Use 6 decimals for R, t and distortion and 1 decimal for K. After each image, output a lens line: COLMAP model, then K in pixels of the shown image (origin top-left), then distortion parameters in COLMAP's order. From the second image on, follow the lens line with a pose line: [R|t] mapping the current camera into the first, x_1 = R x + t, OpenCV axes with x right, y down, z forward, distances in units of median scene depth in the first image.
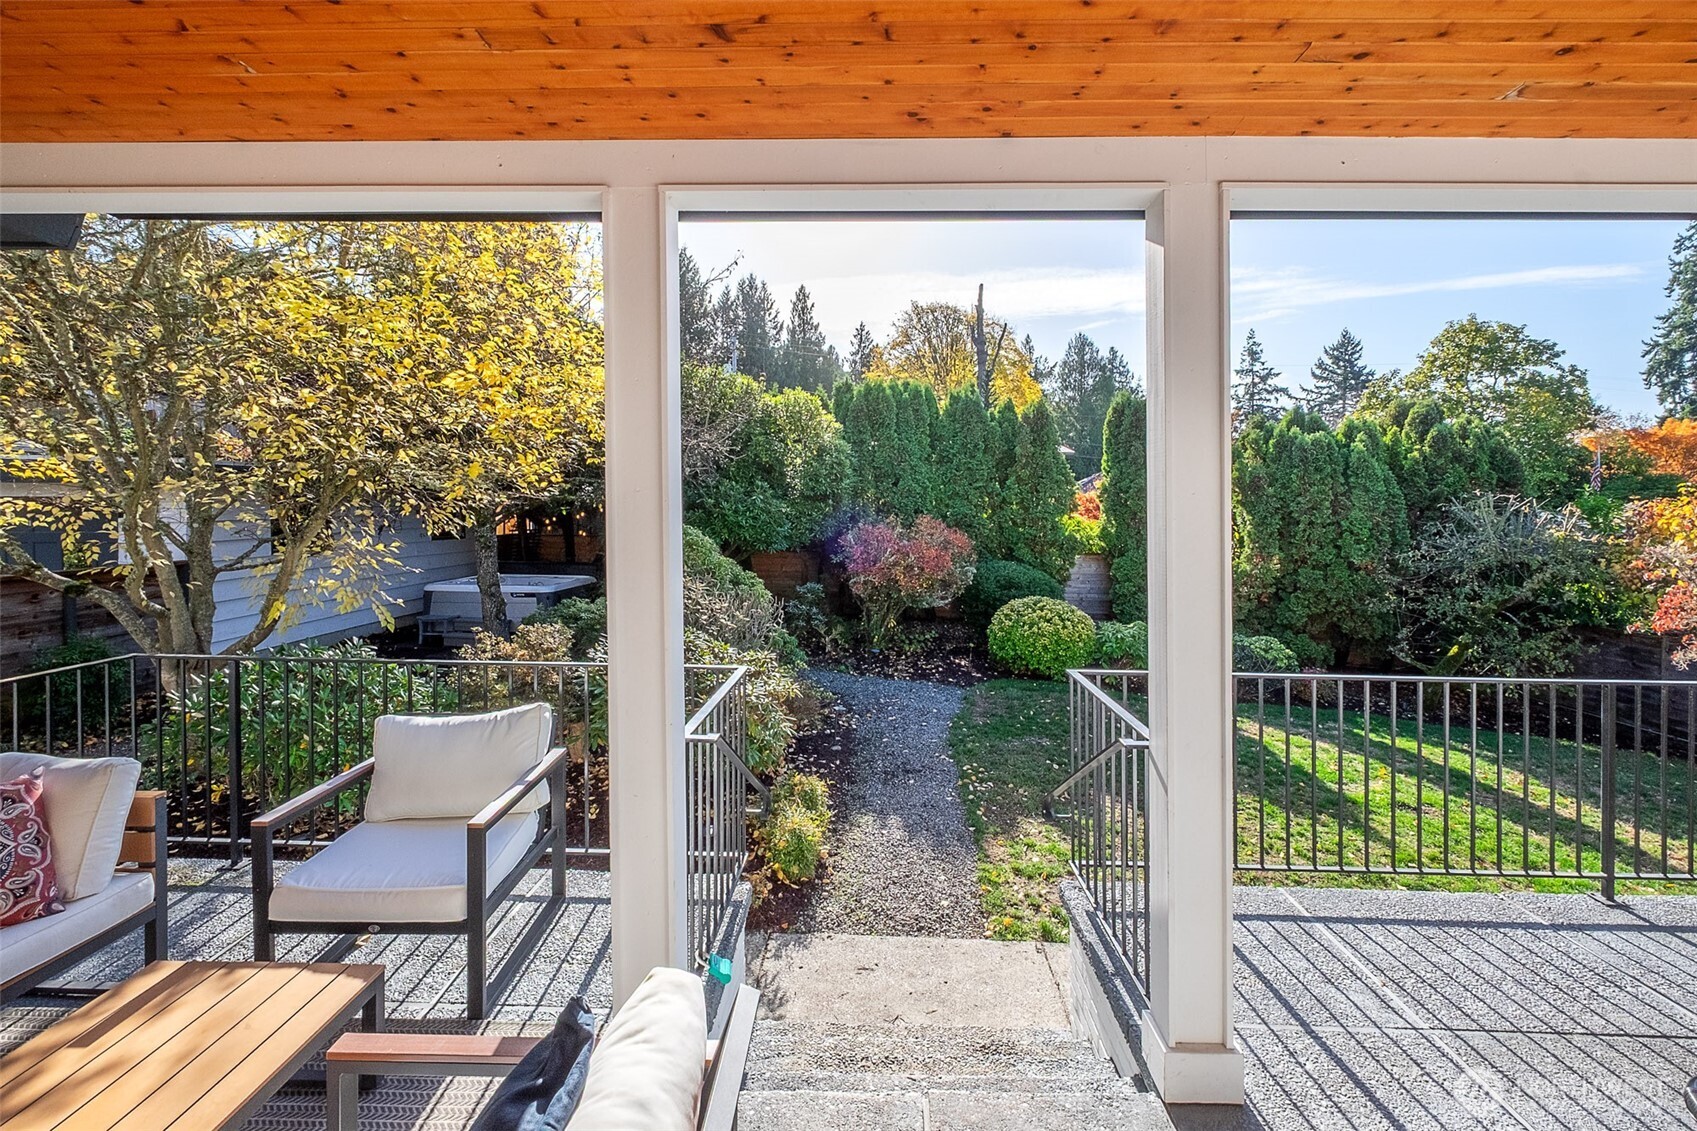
lens RADIAL K [[776.2, 0, 868.8], [0, 776.2, 525.0], [0, 0, 1]] dist [0.002194, -0.000071]
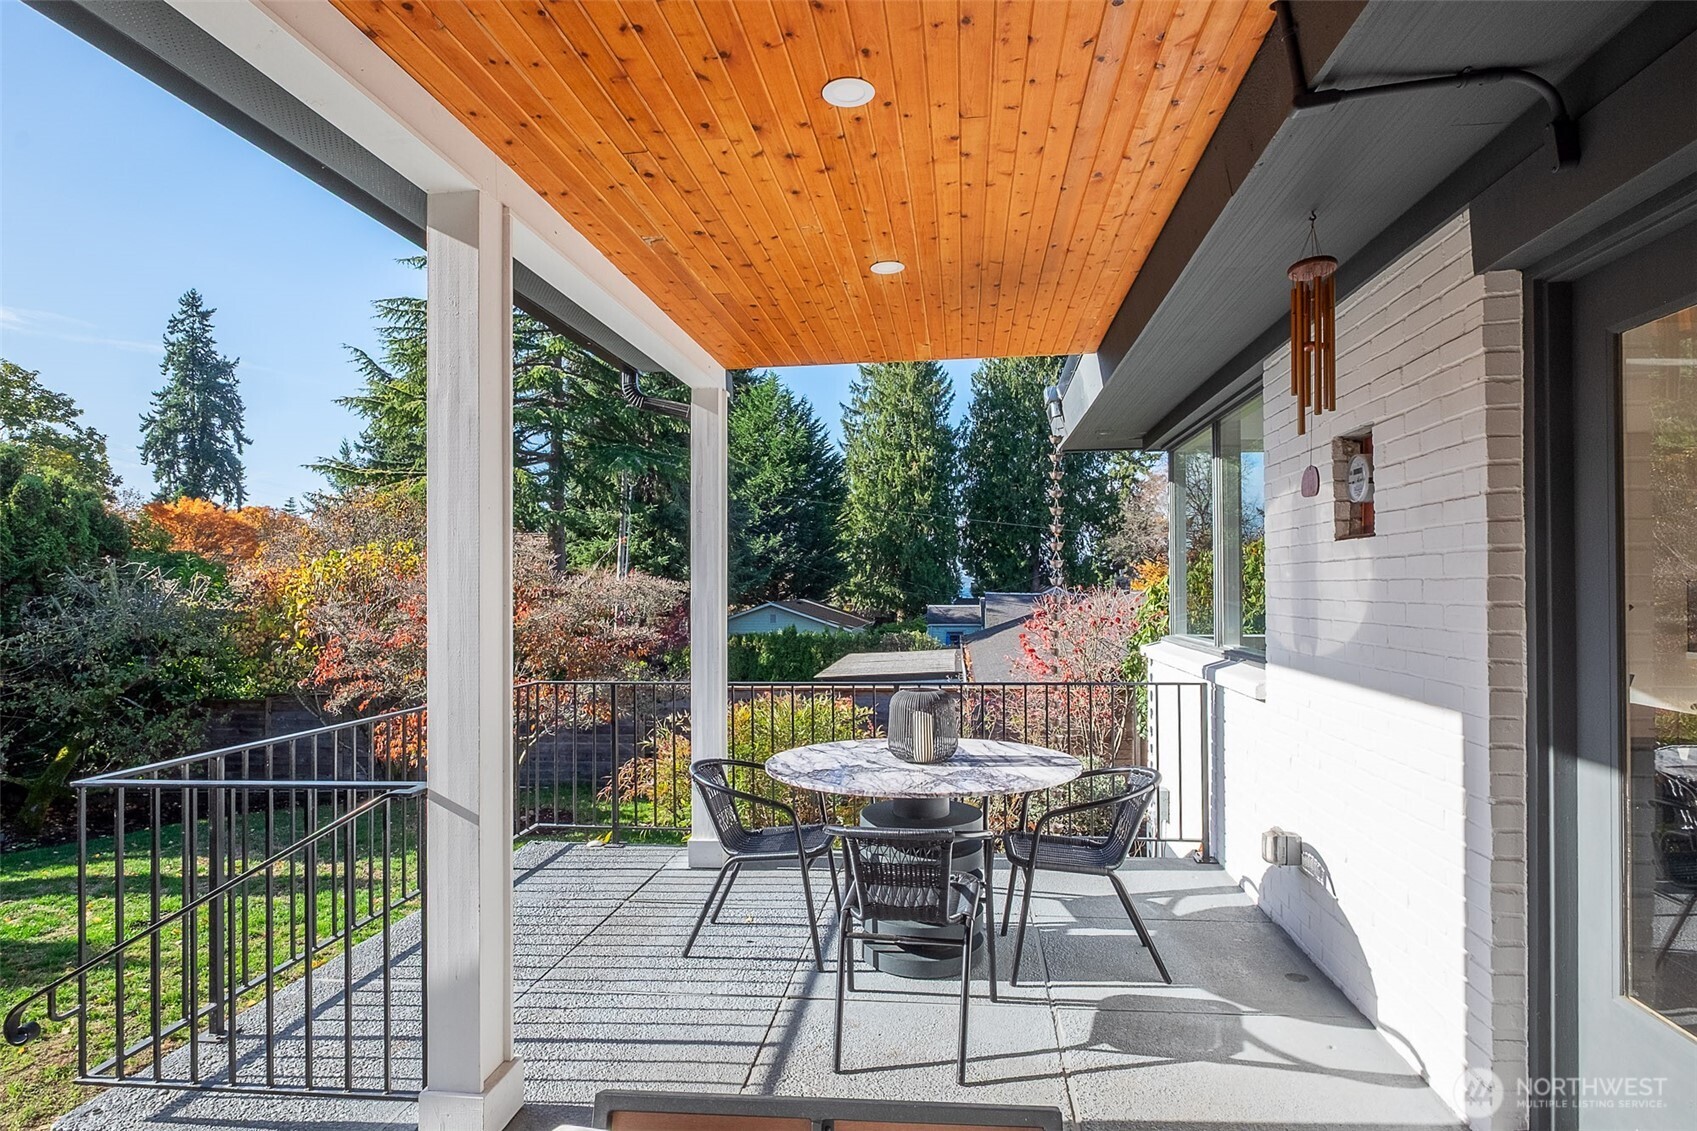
lens RADIAL K [[902.2, 0, 840.5], [0, 902.2, 576.5], [0, 0, 1]] dist [0.015651, -0.010130]
pose [[0.114980, -0.001421, 0.993367, -0.096602], [0.039457, 0.999216, -0.003138, 0.009851], [-0.992584, 0.039556, 0.114946, 0.061872]]
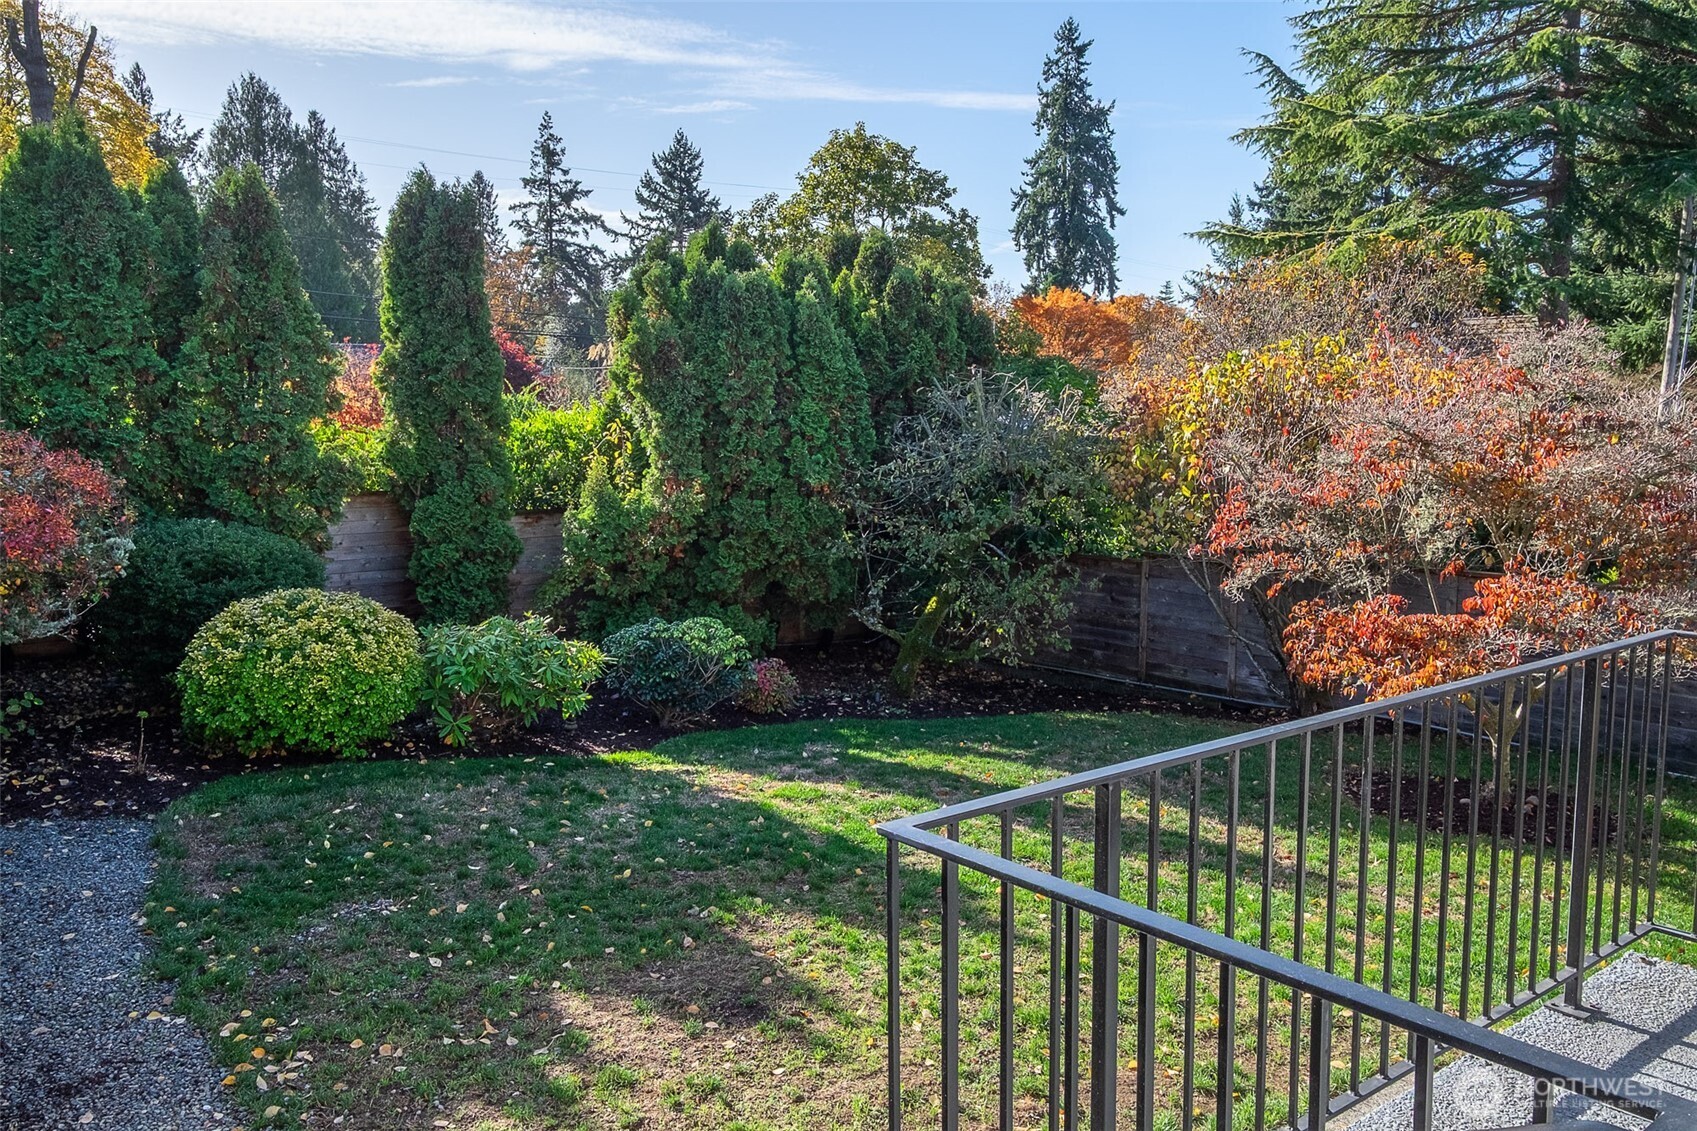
lens RADIAL K [[1334.0, 0, 881.7], [0, 1334.0, 534.9], [0, 0, 1]] dist [0.009833, -0.010141]
pose [[0.763098, -0.075222, 0.641891, -0.022163], [0.029957, 0.996253, 0.081135, 0.003698], [-0.645589, -0.042685, 0.762492, 0.130489]]
